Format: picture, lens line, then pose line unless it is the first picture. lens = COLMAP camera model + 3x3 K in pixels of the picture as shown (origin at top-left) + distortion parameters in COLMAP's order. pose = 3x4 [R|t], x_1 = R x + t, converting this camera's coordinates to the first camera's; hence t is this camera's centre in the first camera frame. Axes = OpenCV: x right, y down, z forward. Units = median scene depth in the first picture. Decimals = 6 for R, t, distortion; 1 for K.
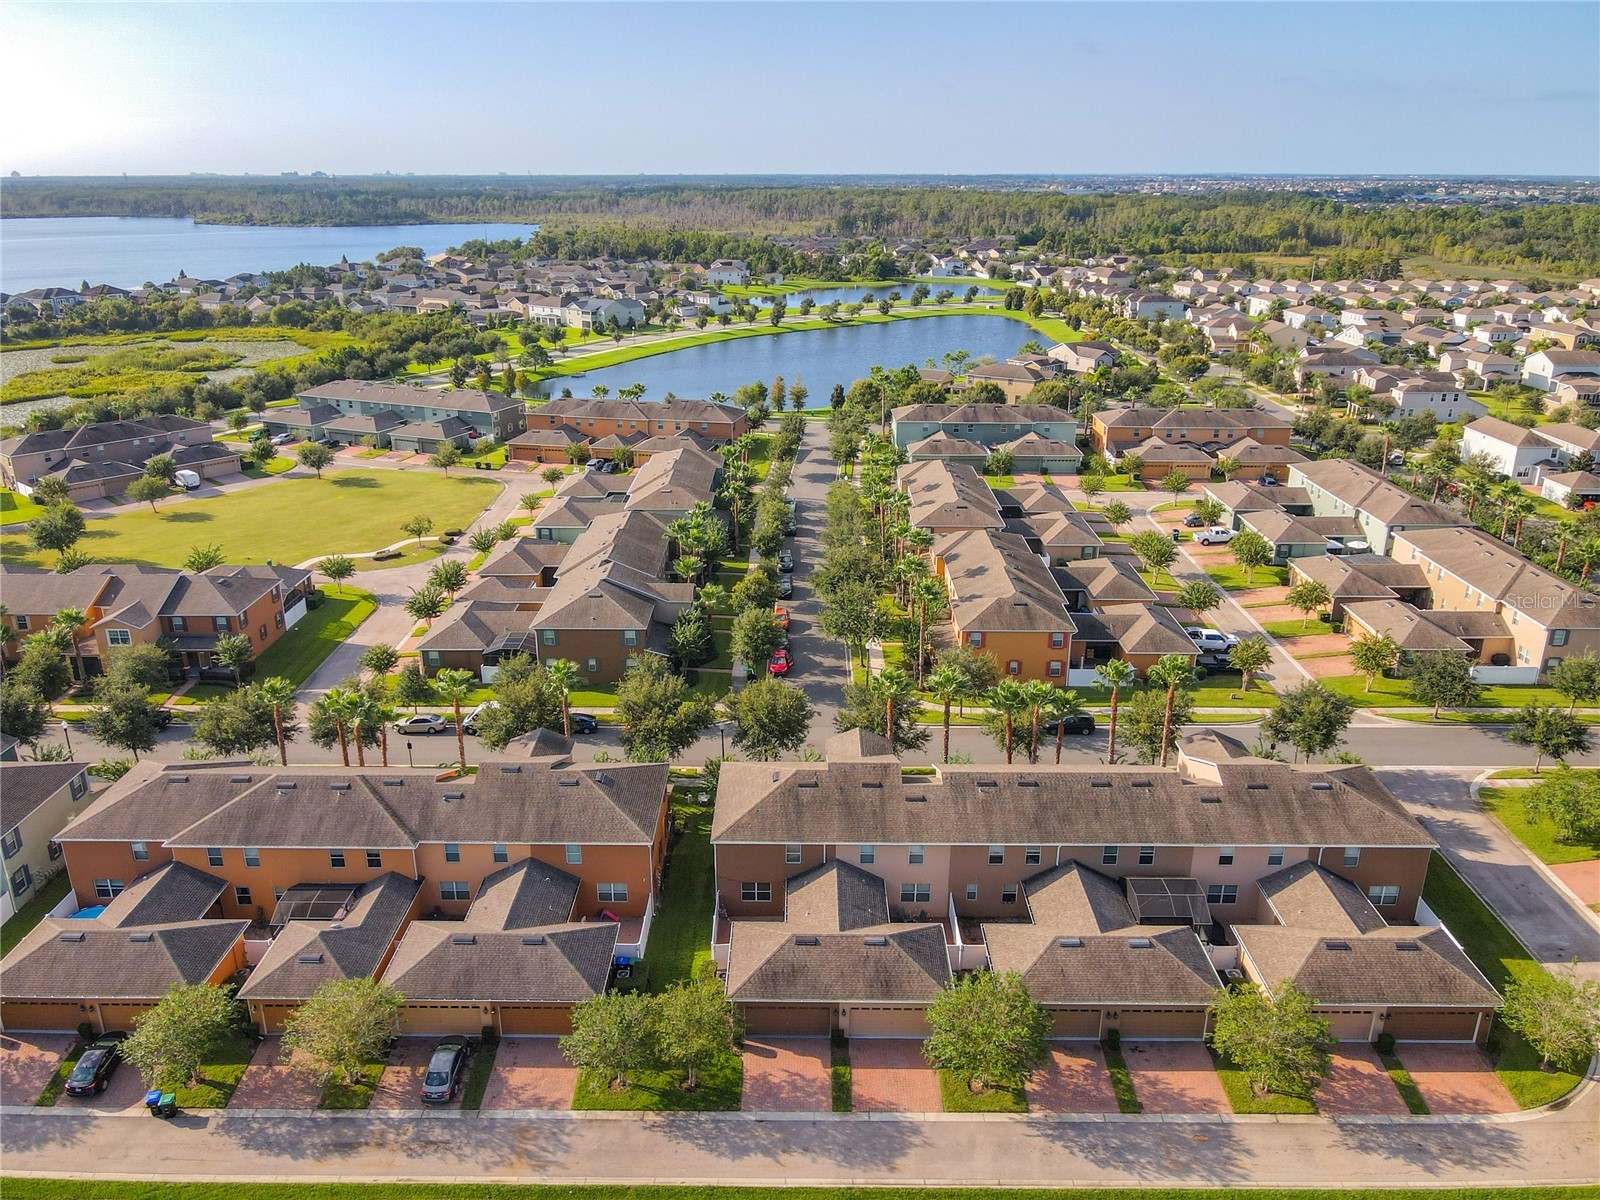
lens RADIAL K [[1146.3, 0, 779.2], [0, 1146.3, 602.6], [0, 0, 1]] dist [-0.003712, -0.000868]
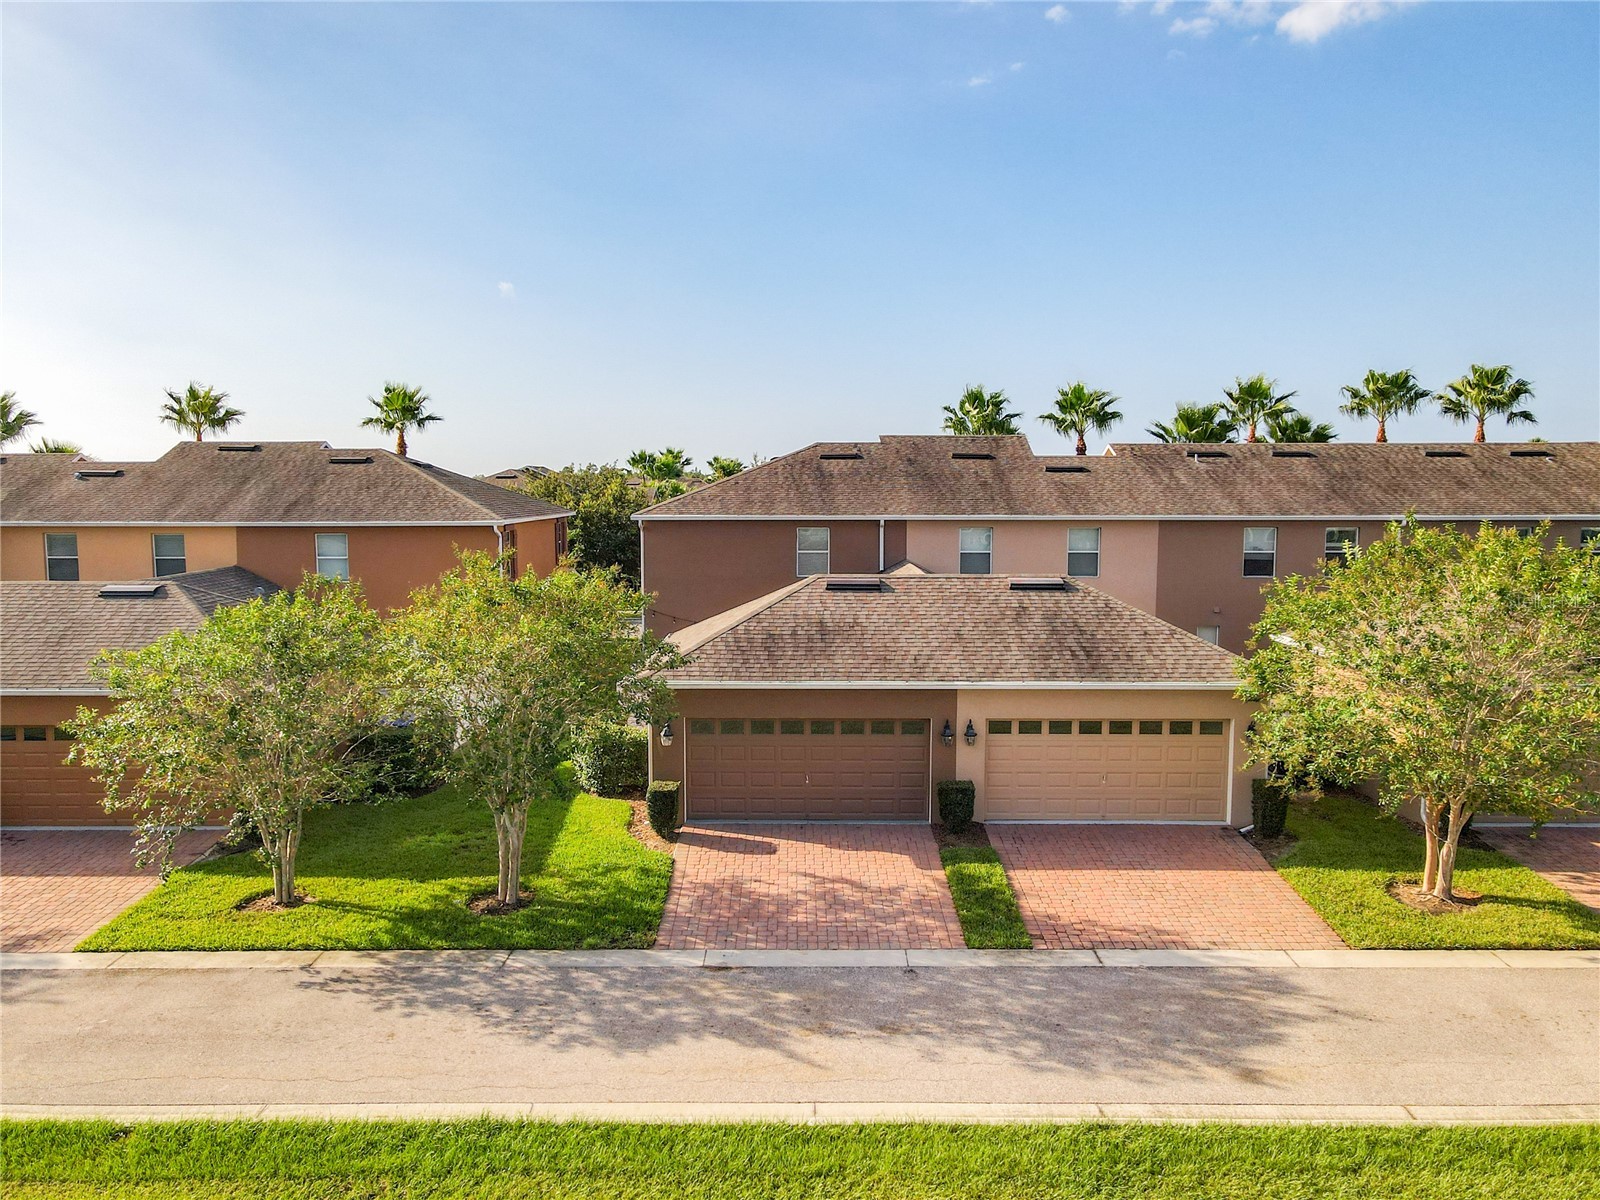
lens RADIAL K [[1157.1, 0, 787.6], [0, 1157.1, 601.0], [0, 0, 1]] dist [-0.001170, 0.032800]
pose [[0.999888, 0.006039, 0.013706, -0.004219], [-0.002618, 0.971480, -0.237108, 0.427596], [-0.014747, 0.237045, 0.971387, 0.690722]]
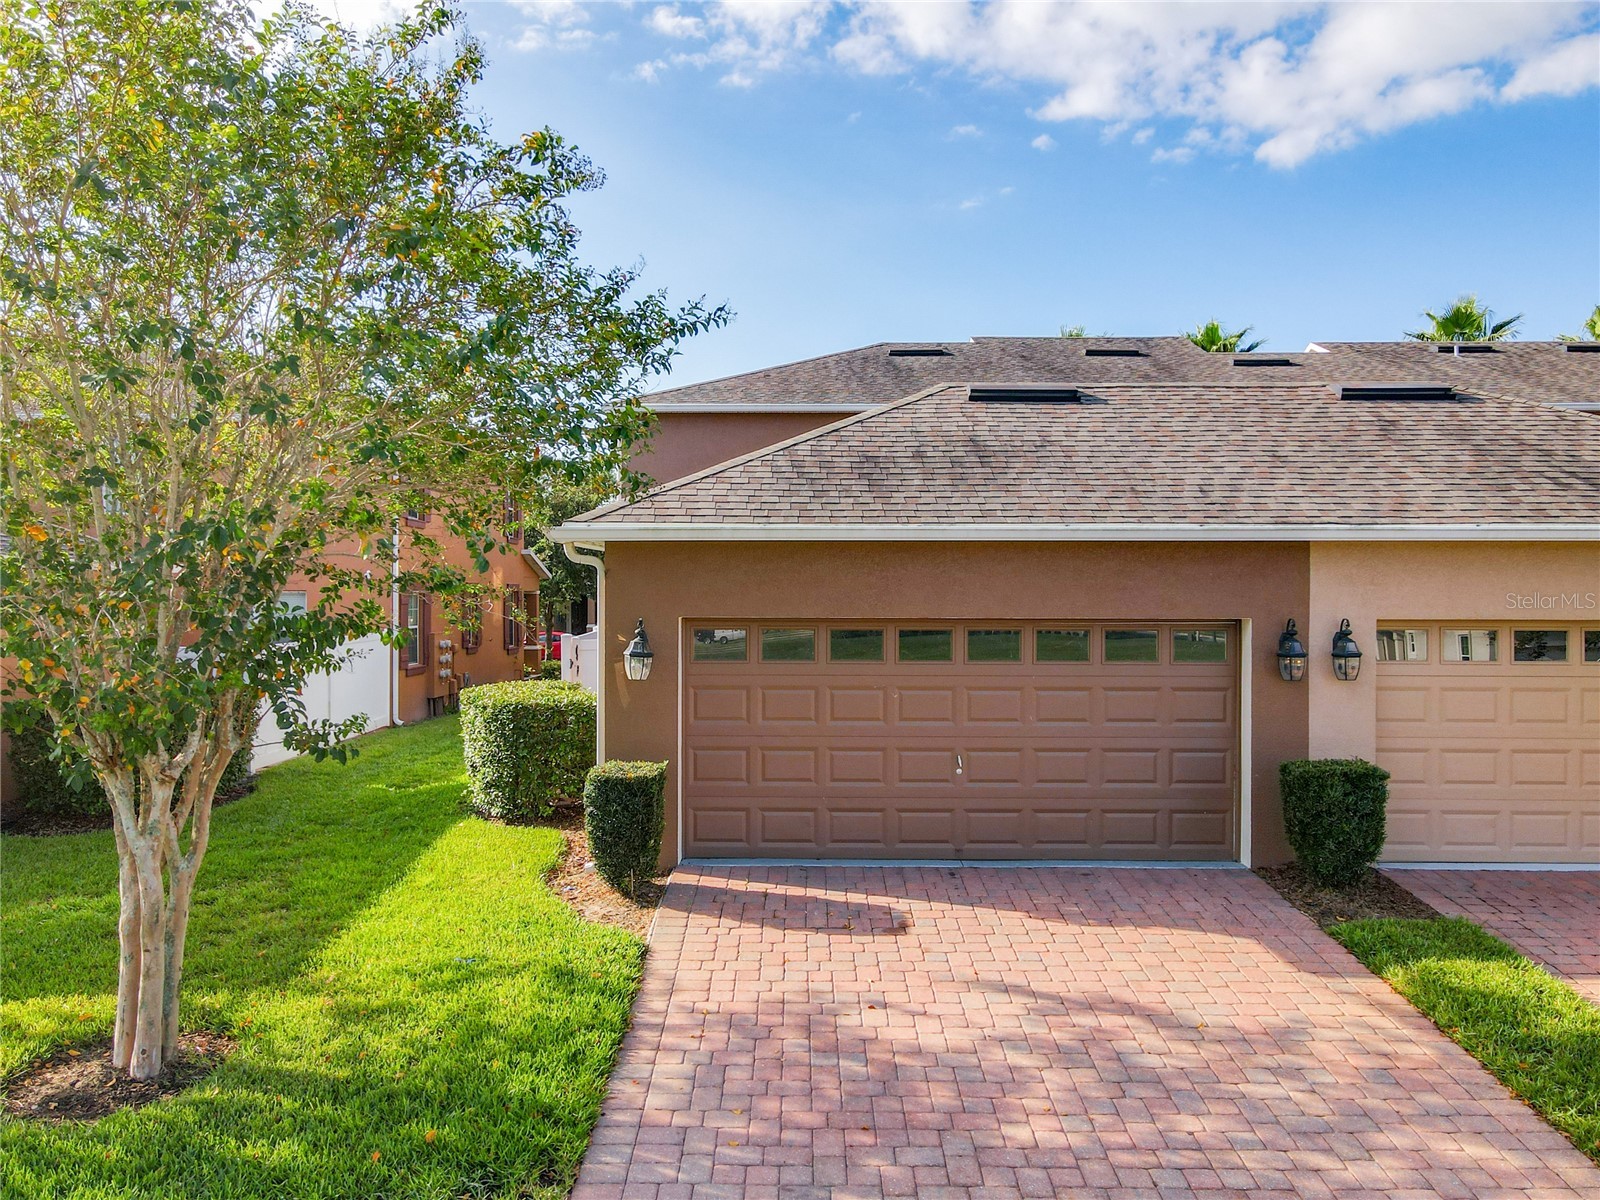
lens RADIAL K [[1157.1, 0, 787.6], [0, 1157.1, 601.0], [0, 0, 1]] dist [-0.001170, 0.032800]
pose [[0.999930, 0.008105, 0.008674, -0.018484], [-0.004836, 0.945391, -0.325904, 0.426369], [-0.010841, 0.325839, 0.945363, 0.909214]]
